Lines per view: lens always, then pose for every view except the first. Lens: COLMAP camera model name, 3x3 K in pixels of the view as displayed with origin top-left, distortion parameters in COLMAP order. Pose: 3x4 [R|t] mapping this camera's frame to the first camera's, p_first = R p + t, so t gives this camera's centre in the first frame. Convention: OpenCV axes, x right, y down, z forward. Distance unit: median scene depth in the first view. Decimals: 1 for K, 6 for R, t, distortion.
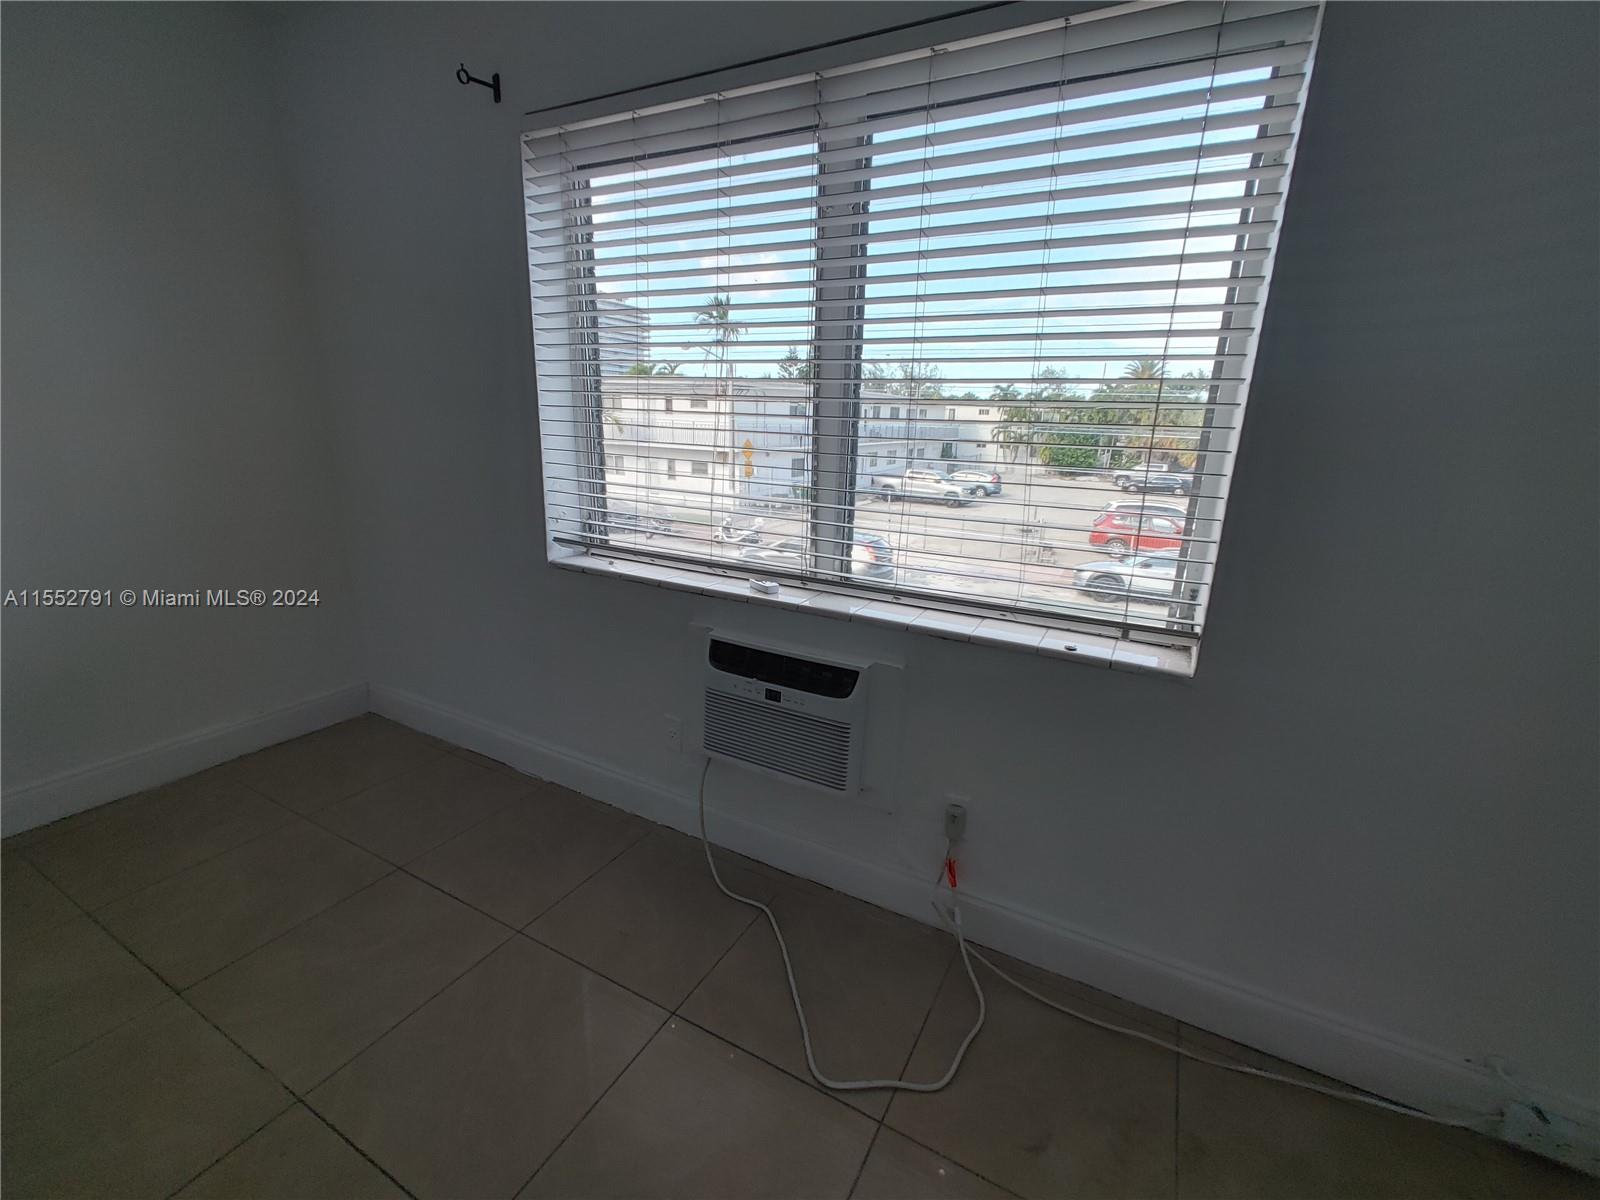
lens RADIAL K [[675.0, 0, 828.6], [0, 675.0, 600.2], [0, 0, 1]] dist [-0.001359, 0.001498]
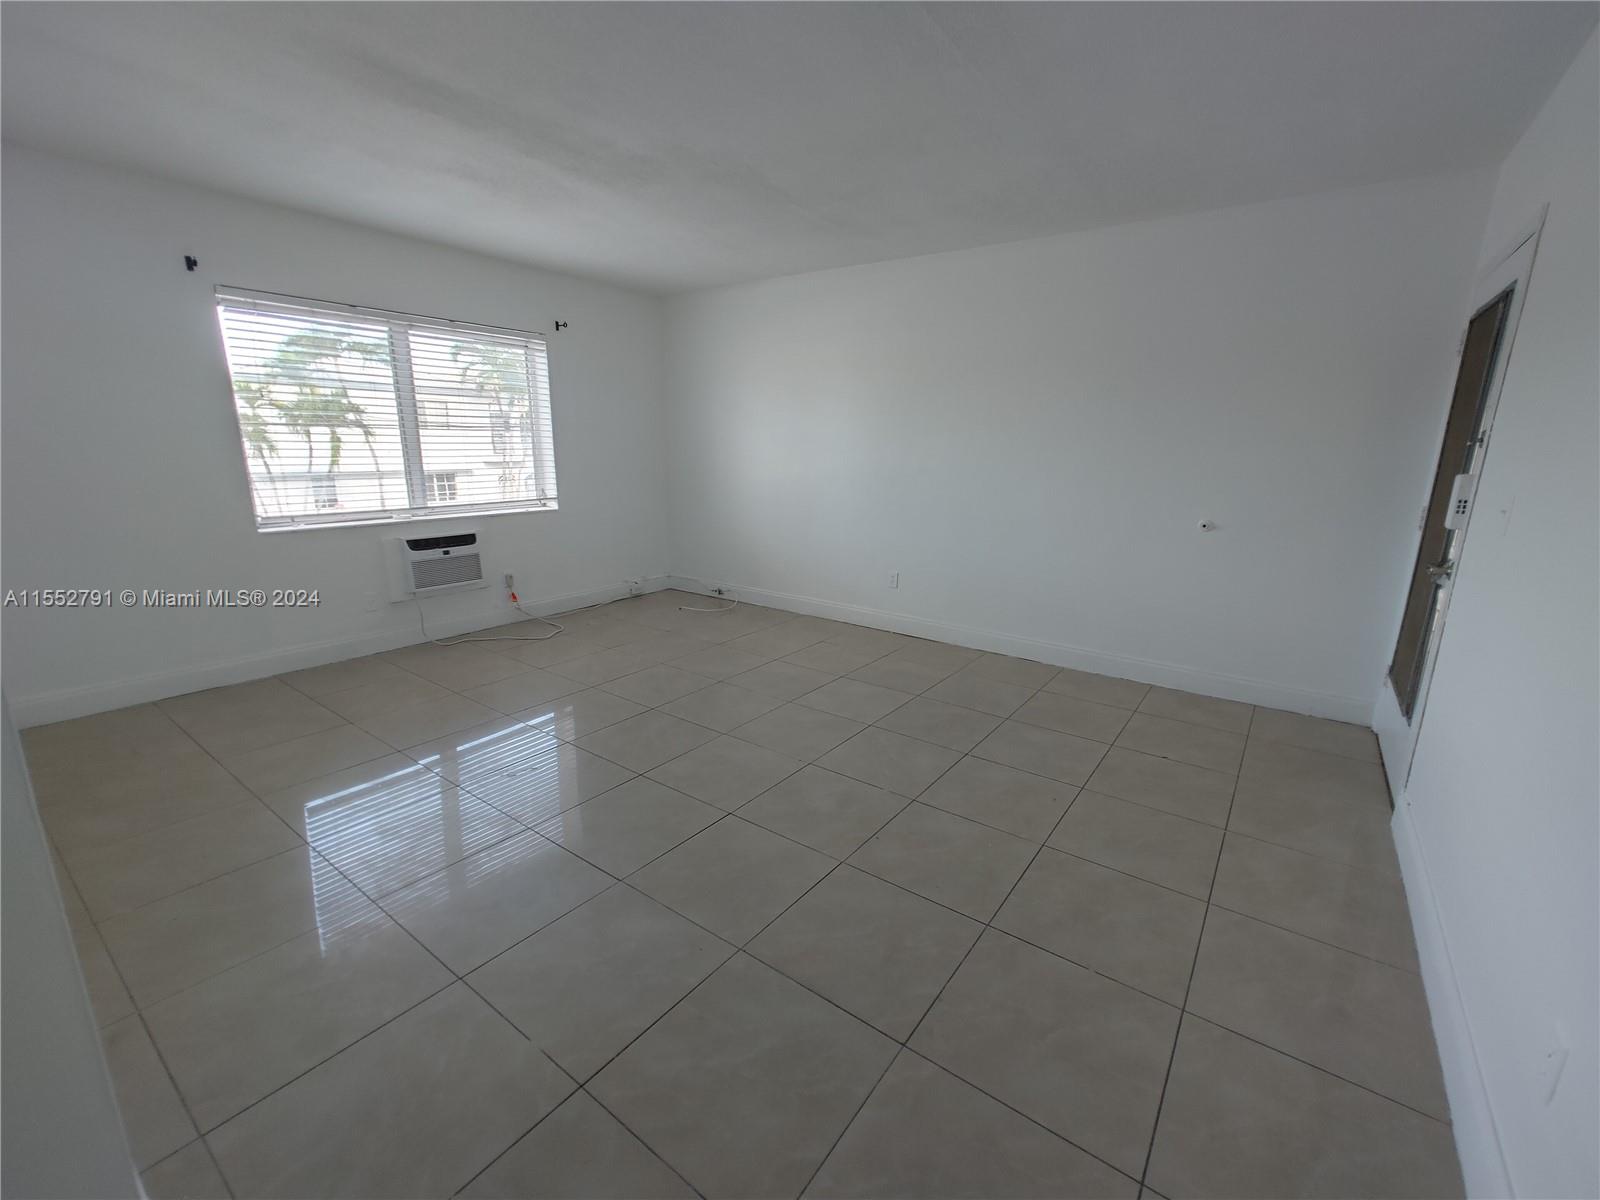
lens RADIAL K [[675.0, 0, 828.6], [0, 675.0, 600.2], [0, 0, 1]] dist [-0.001359, 0.001498]
pose [[0.133596, -0.256633, 0.957231, -2.285011], [0.254425, 0.942399, 0.217147, 0.119772], [-0.957820, 0.214534, 0.191195, -0.798247]]
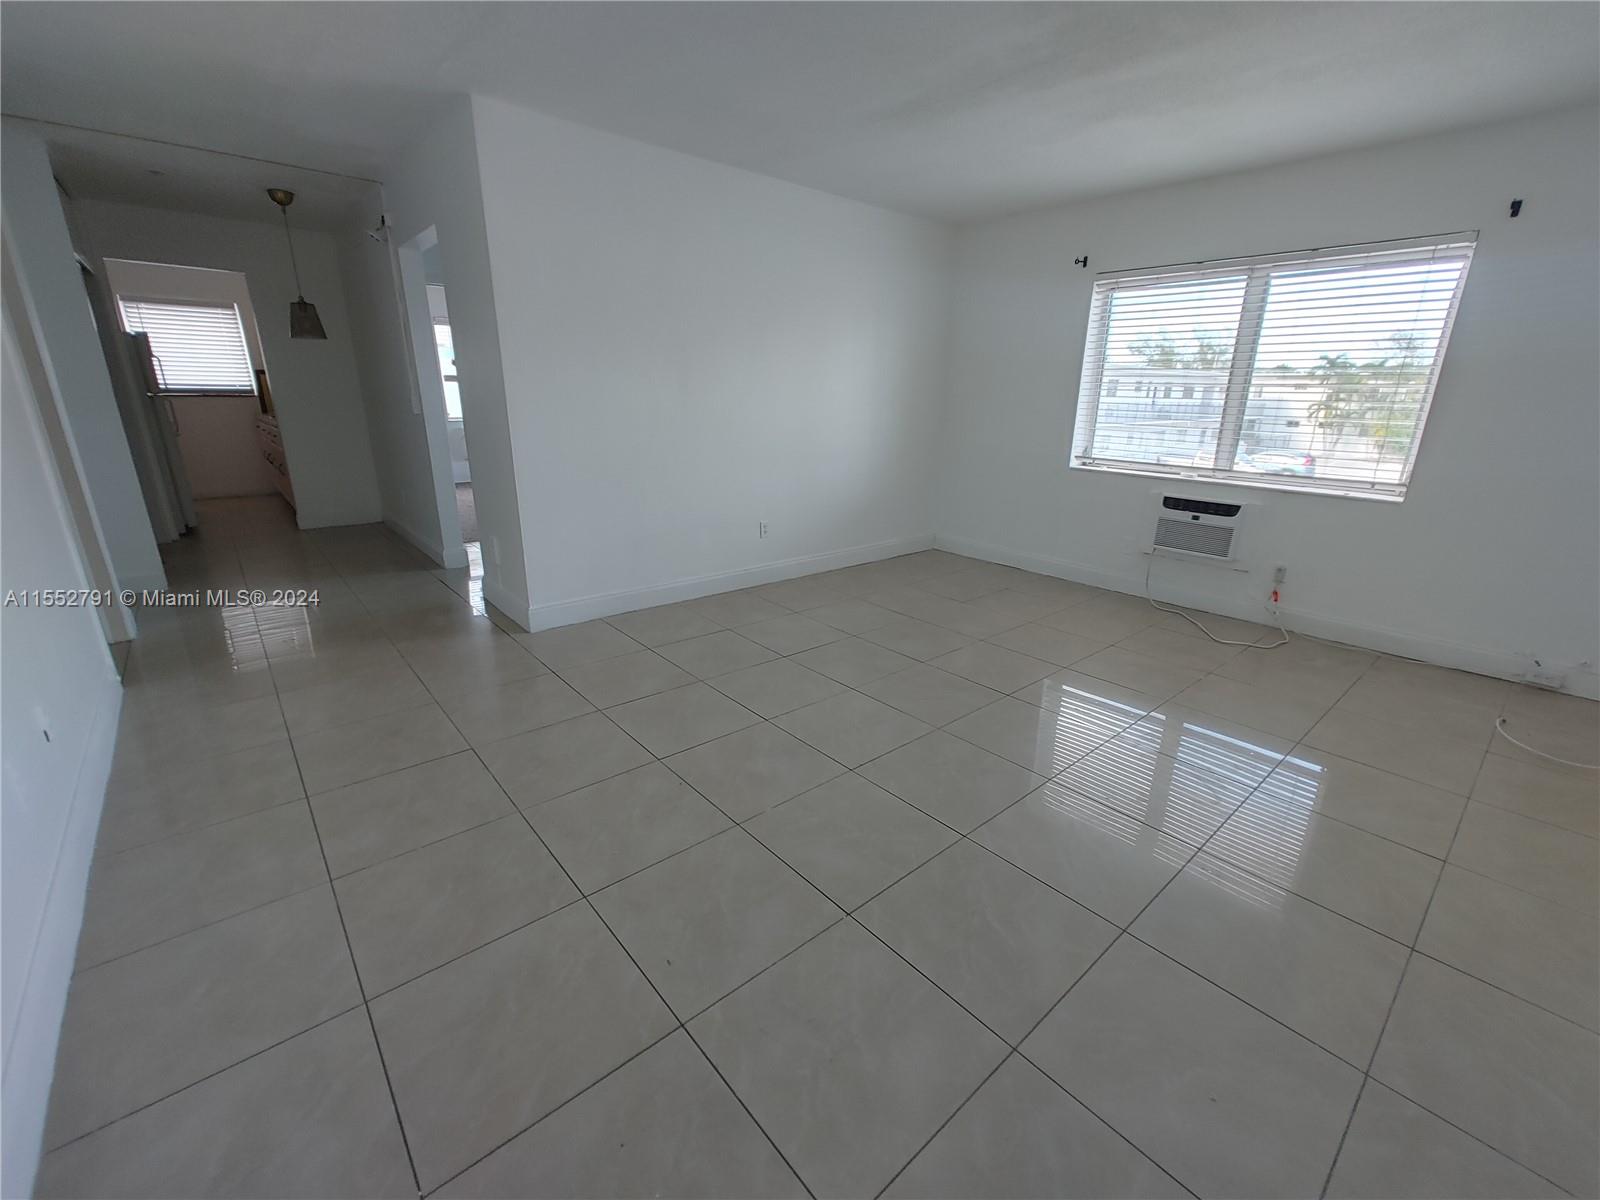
lens RADIAL K [[691.2, 0, 809.4], [0, 691.2, 599.9], [0, 0, 1]] dist [0.001235, 0.000988]
pose [[0.929795, 0.092684, -0.356217, -0.438517], [-0.084781, 0.995683, 0.037772, 0.437332], [0.358180, -0.004920, 0.933639, -1.711313]]
